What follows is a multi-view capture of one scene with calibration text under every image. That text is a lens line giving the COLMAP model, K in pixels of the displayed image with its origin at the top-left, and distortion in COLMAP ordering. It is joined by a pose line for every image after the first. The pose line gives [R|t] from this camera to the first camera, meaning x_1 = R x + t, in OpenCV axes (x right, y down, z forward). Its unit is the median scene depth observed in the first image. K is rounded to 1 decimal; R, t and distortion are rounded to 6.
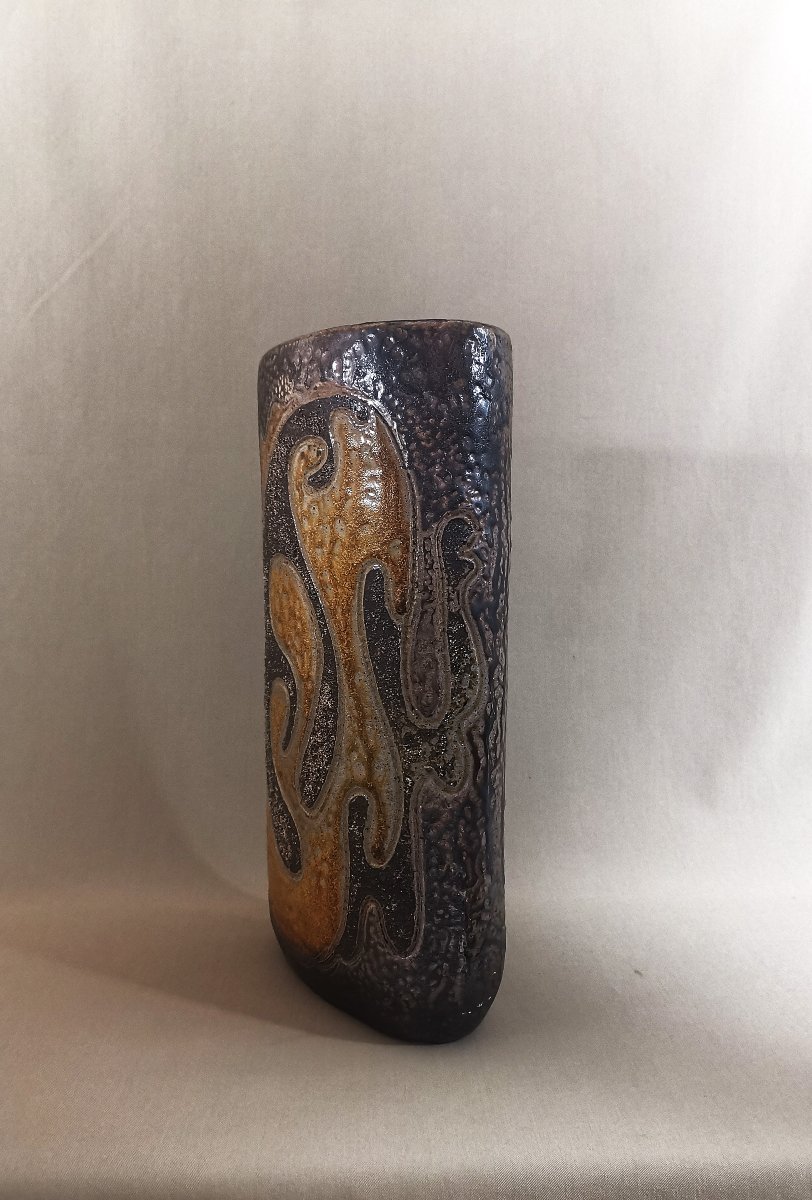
lens RADIAL K [[946.7, 0, 406.0], [0, 946.7, 600.0], [0, 0, 1]] dist [0.001323, 0.000540]
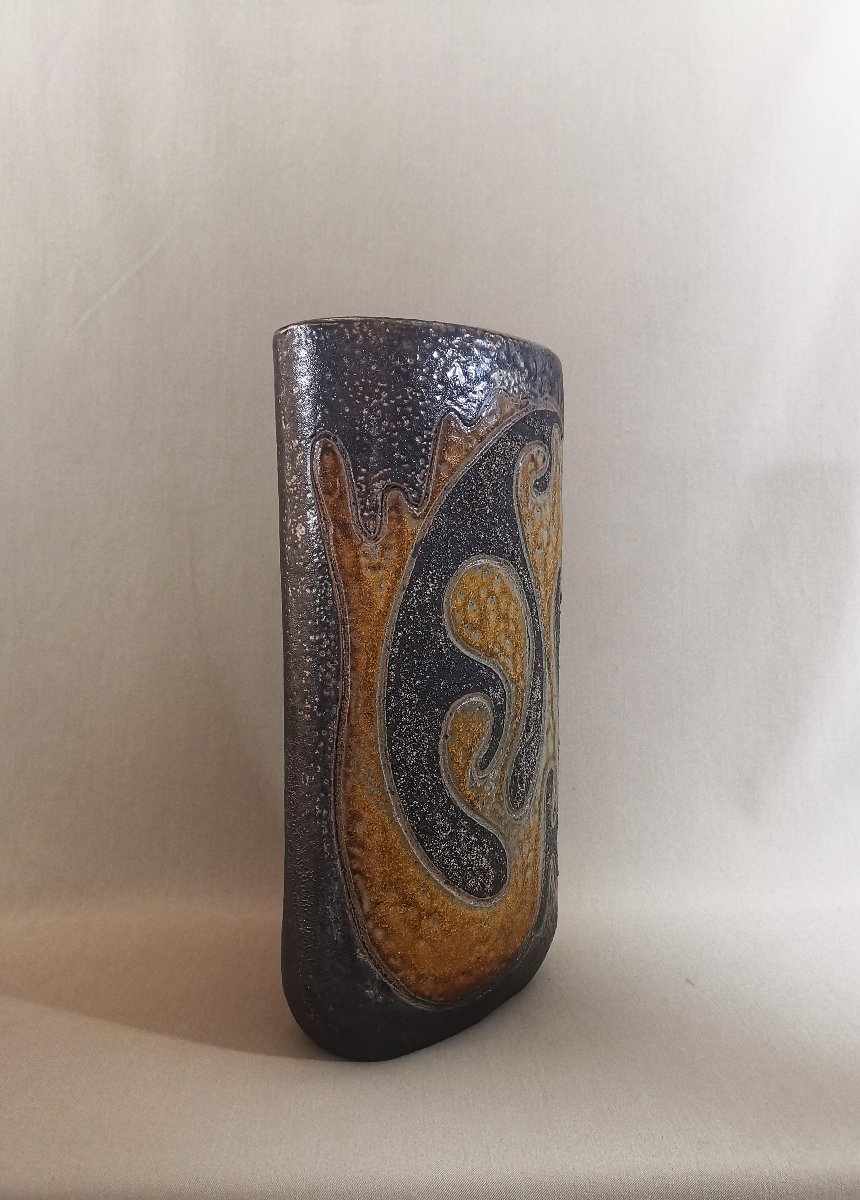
lens RADIAL K [[960.0, 0, 430.0], [0, 960.0, 600.0], [0, 0, 1]] dist [0.008778, 0.001085]
pose [[-0.209430, -0.039714, 0.977017, -1.126157], [0.064294, 0.996453, 0.054286, -0.064993], [-0.975708, 0.074186, -0.206134, 1.359916]]
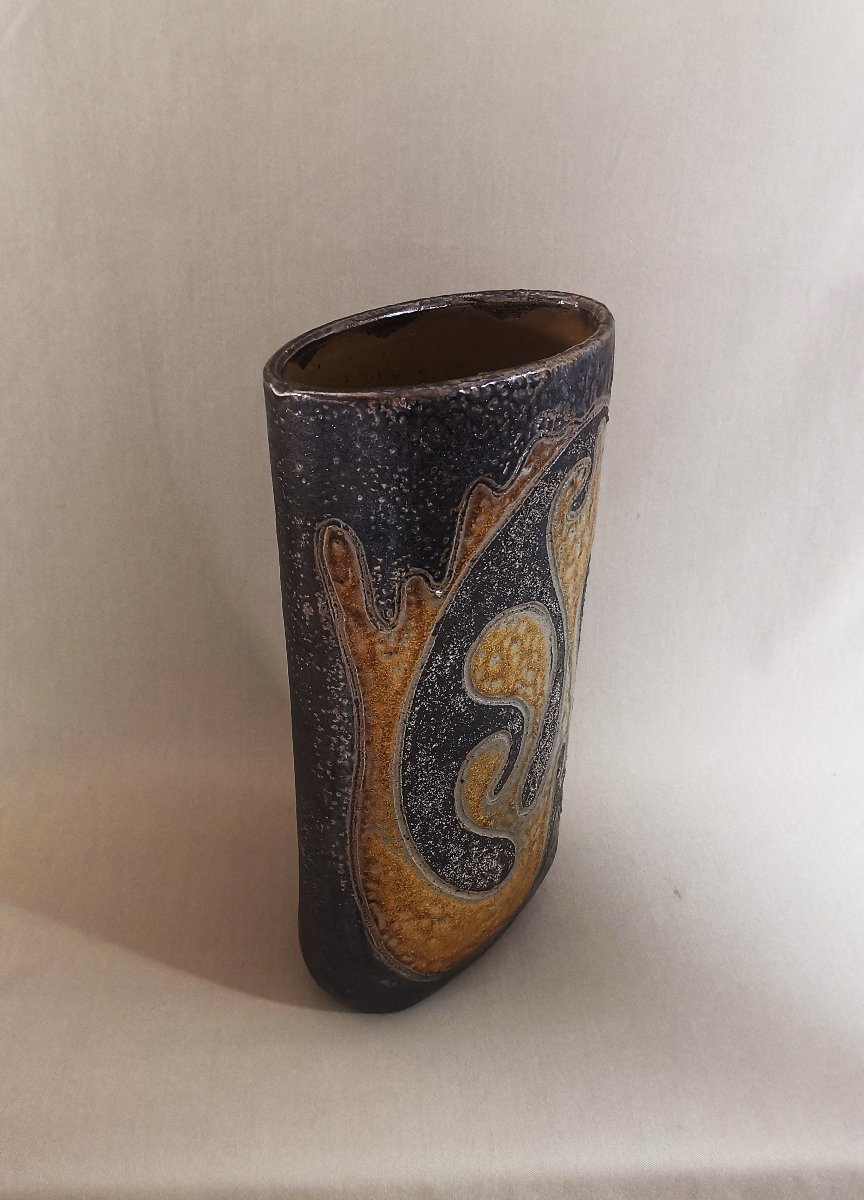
lens RADIAL K [[1103.6, 0, 432.0], [0, 1103.6, 600.0], [0, 0, 1]] dist [-0.007871, -0.003174]
pose [[-0.232257, -0.489040, 0.840771, -1.004983], [0.042251, 0.858520, 0.511036, -0.597178], [-0.971736, 0.154215, -0.178735, 1.349676]]
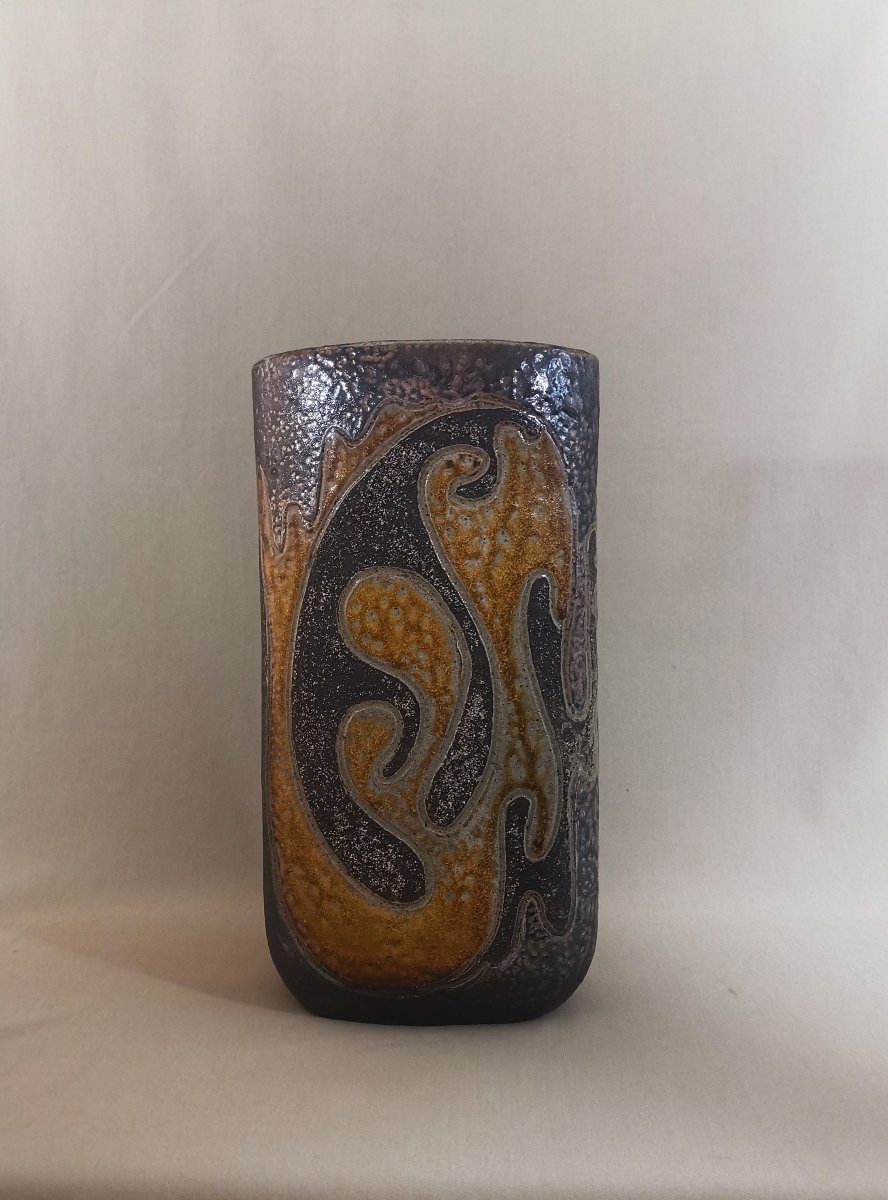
lens RADIAL K [[984.1, 0, 442.6], [0, 984.1, 628.3], [0, 0, 1]] dist [0.009546, 0.000542]
pose [[0.638710, -0.065474, 0.766657, -0.917481], [0.054678, 0.997716, 0.039655, -0.025761], [-0.767503, 0.016591, 0.640831, 0.369196]]
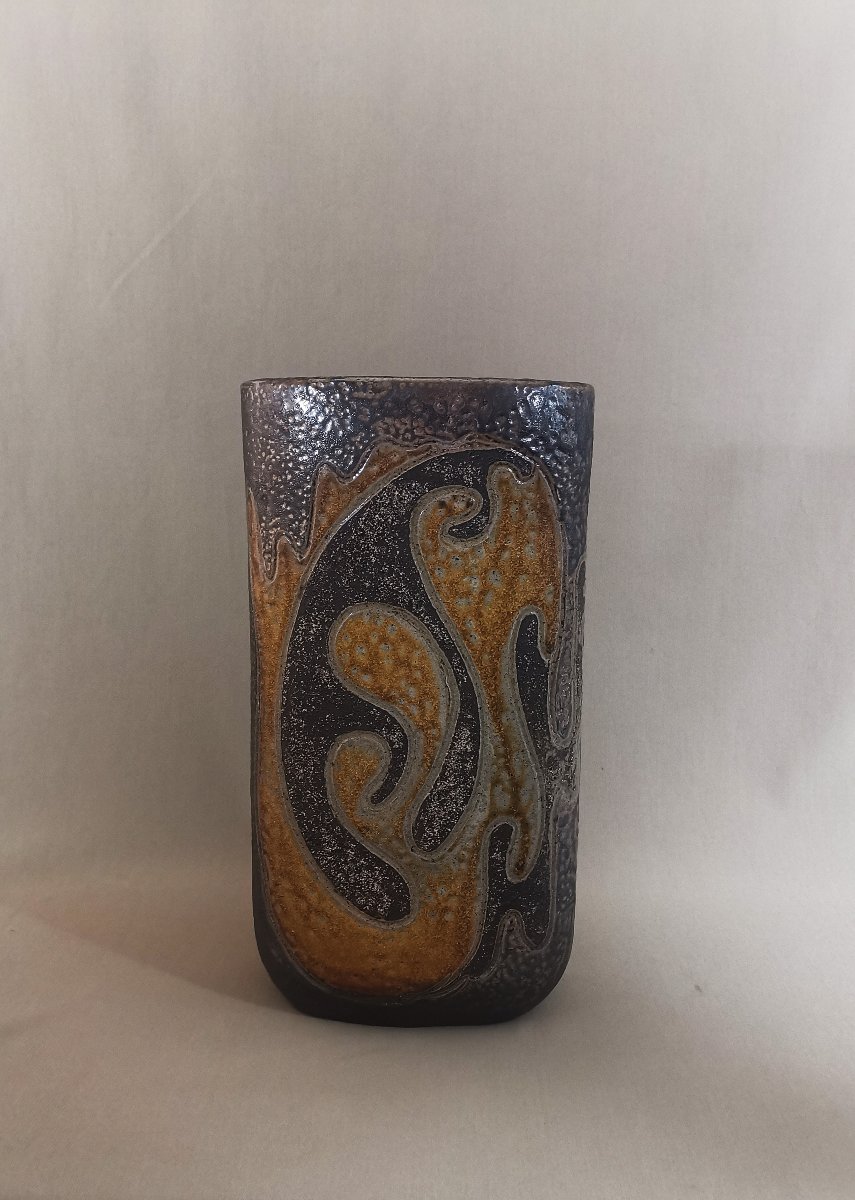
lens RADIAL K [[960.0, 0, 427.5], [0, 960.0, 600.0], [0, 0, 1]] dist [0.008778, 0.001085]
pose [[0.629886, -0.129969, 0.765736, -0.898440], [0.036446, 0.989760, 0.138013, -0.196031], [-0.775832, -0.059024, 0.628173, 0.400102]]
